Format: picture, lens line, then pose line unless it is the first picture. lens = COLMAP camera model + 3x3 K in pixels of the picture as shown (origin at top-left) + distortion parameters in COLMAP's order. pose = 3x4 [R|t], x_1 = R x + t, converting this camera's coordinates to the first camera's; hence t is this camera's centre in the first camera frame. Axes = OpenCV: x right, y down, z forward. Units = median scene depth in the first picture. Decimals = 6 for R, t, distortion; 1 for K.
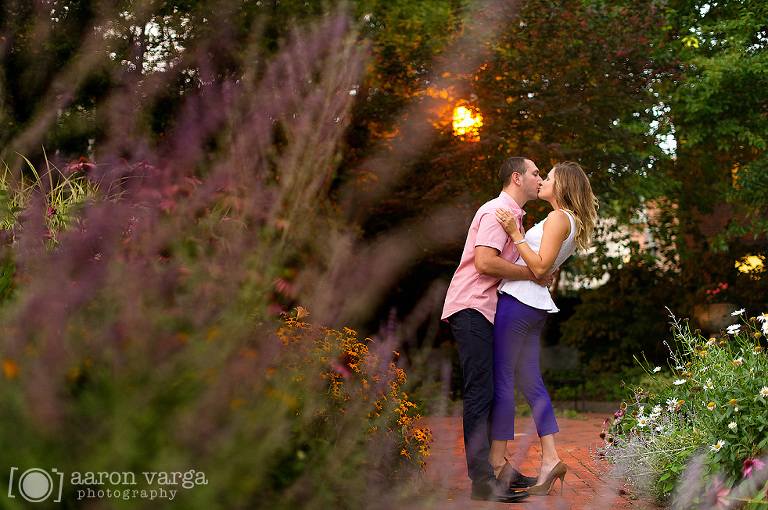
lens RADIAL K [[1115.3, 0, 384.0], [0, 1115.3, 255.0], [0, 0, 1]] dist [0.010539, 0.029123]
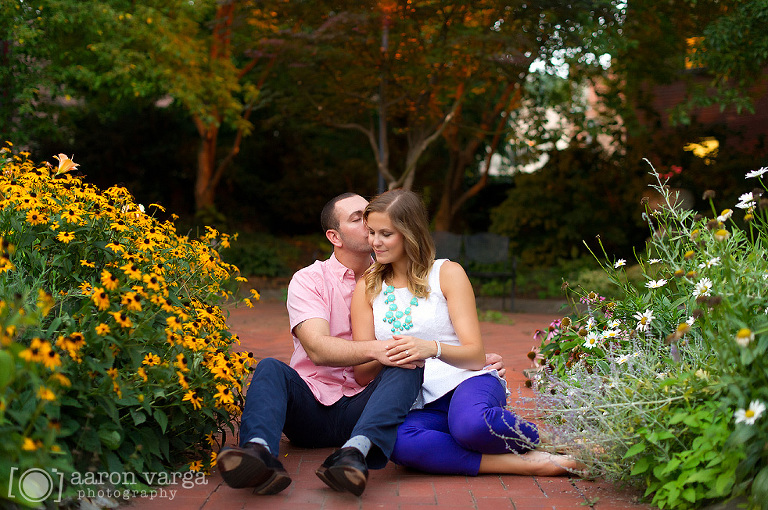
lens RADIAL K [[1115.3, 0, 384.0], [0, 1115.3, 255.0], [0, 0, 1]] dist [0.010539, 0.029123]
pose [[0.998260, 0.017940, 0.056174, 0.027037], [-0.023364, 0.994967, 0.097439, 0.014108], [-0.054143, -0.098582, 0.993655, 0.135923]]
